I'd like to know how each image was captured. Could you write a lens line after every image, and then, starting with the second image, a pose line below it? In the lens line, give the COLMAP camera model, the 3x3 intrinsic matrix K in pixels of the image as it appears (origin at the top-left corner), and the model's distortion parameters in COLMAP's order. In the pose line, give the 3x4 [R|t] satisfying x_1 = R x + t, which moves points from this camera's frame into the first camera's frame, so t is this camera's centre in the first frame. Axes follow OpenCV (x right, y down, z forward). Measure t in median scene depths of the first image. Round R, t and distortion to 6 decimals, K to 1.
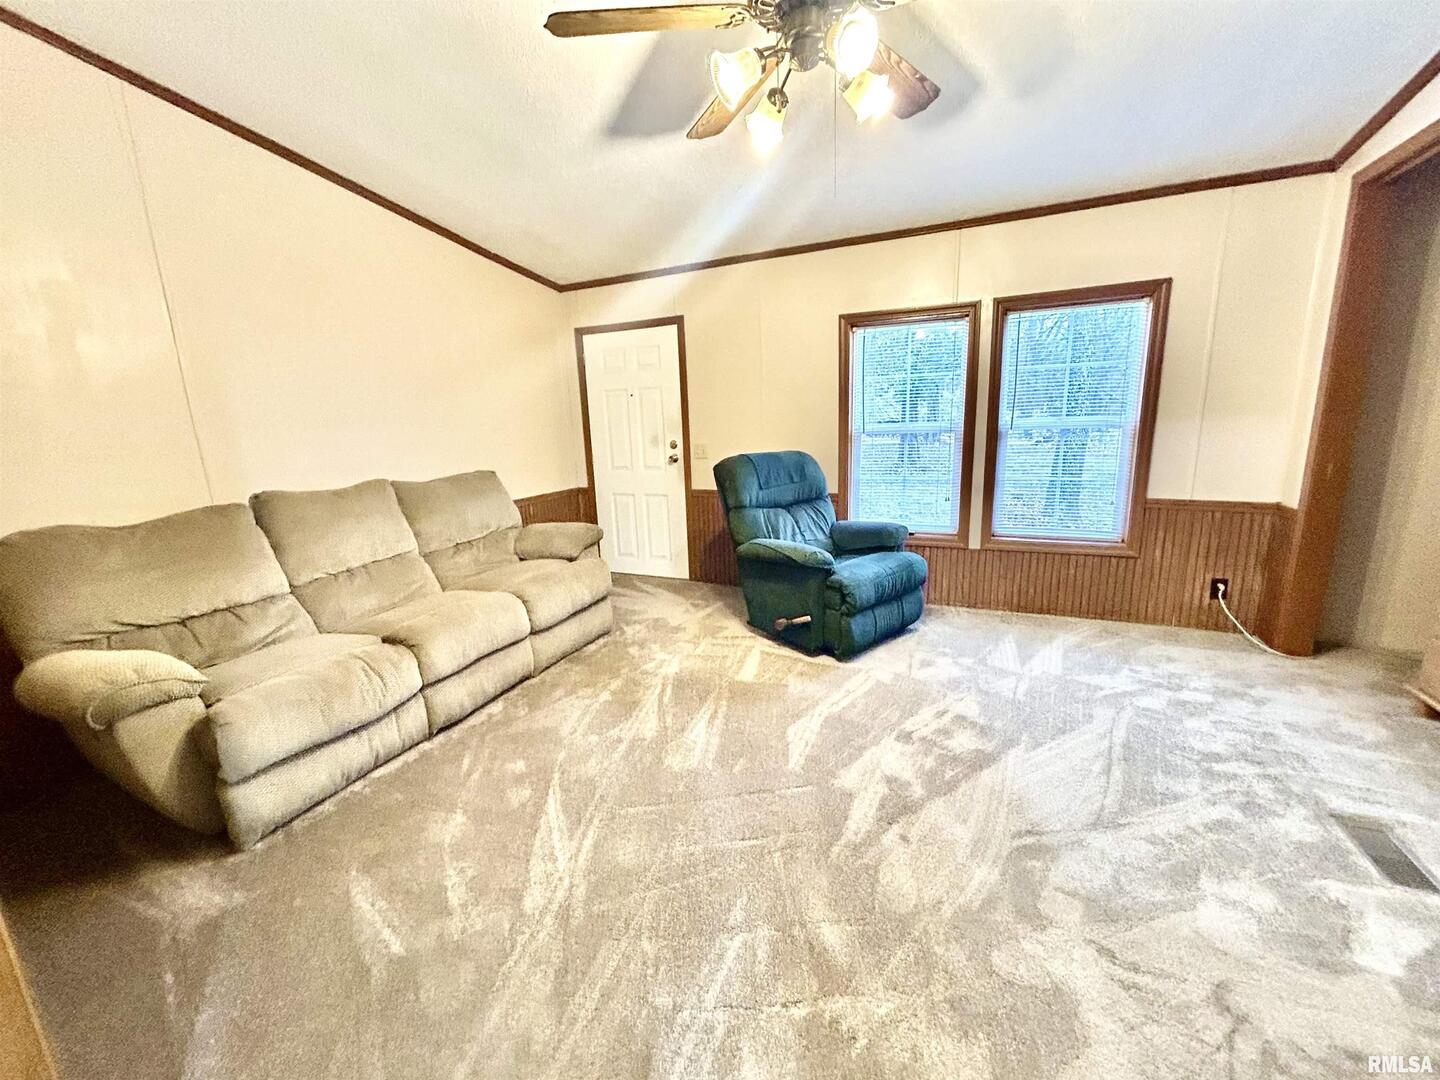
lens RADIAL K [[583.3, 0, 718.6], [0, 583.3, 545.2], [0, 0, 1]] dist [0.002013, 0.000314]
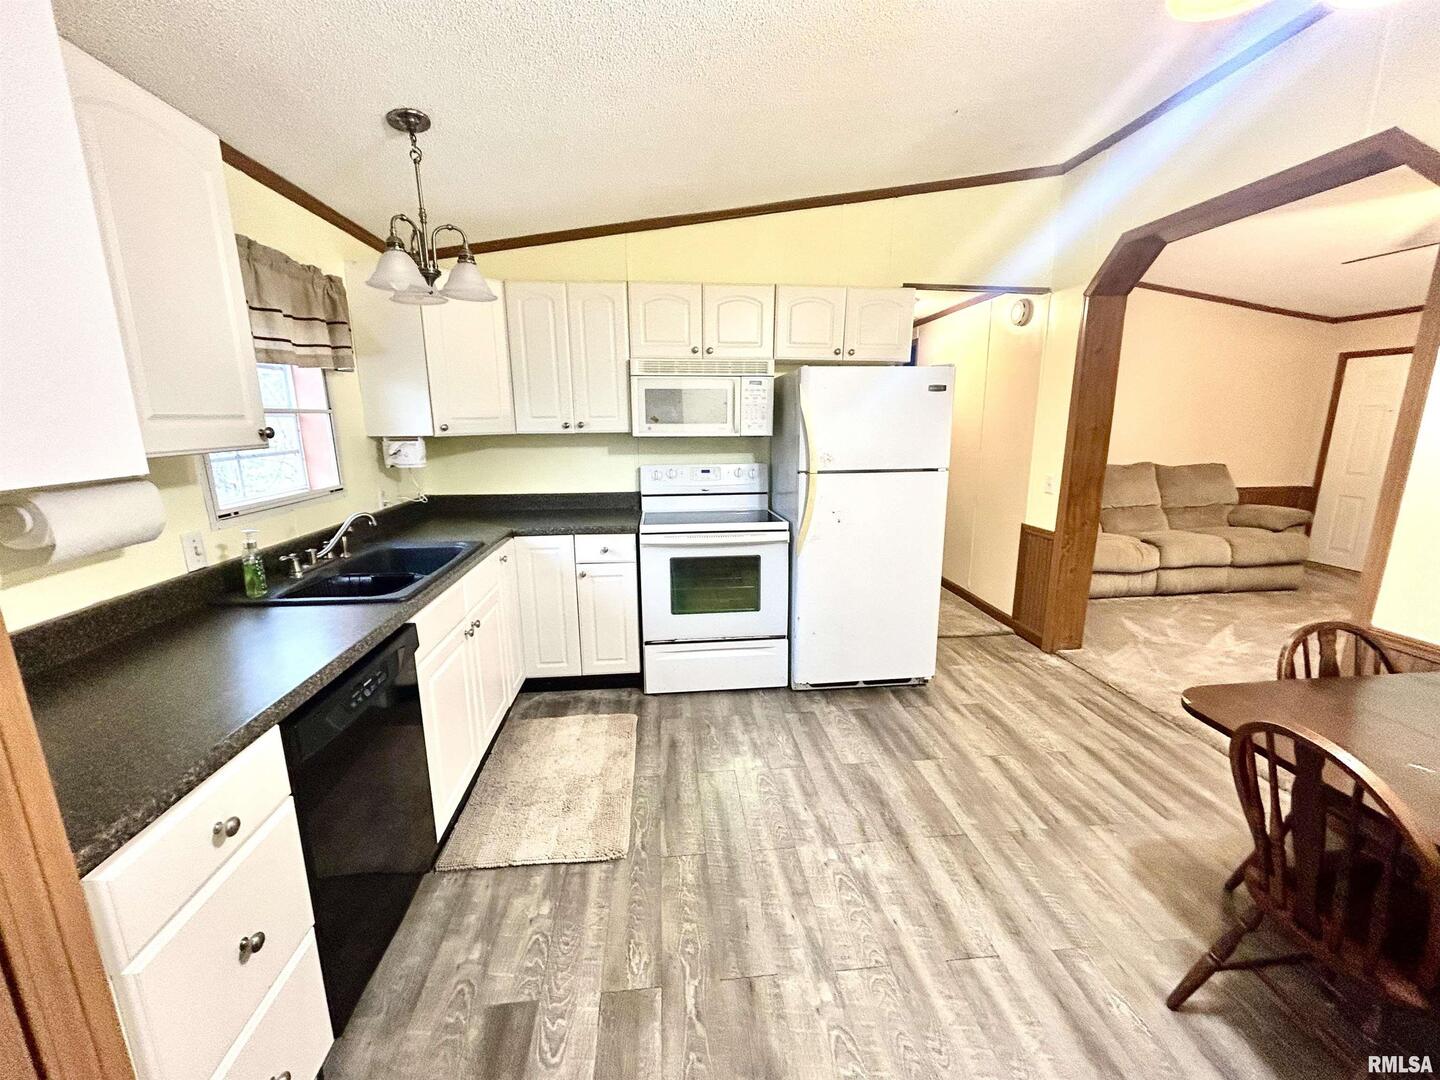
lens RADIAL K [[583.3, 0, 718.6], [0, 583.3, 545.2], [0, 0, 1]] dist [0.002013, 0.000314]
pose [[0.510407, 0.212242, -0.833330, 0.343082], [-0.196092, 0.972258, 0.127521, 0.197777], [0.837277, 0.098322, 0.537866, -1.245207]]
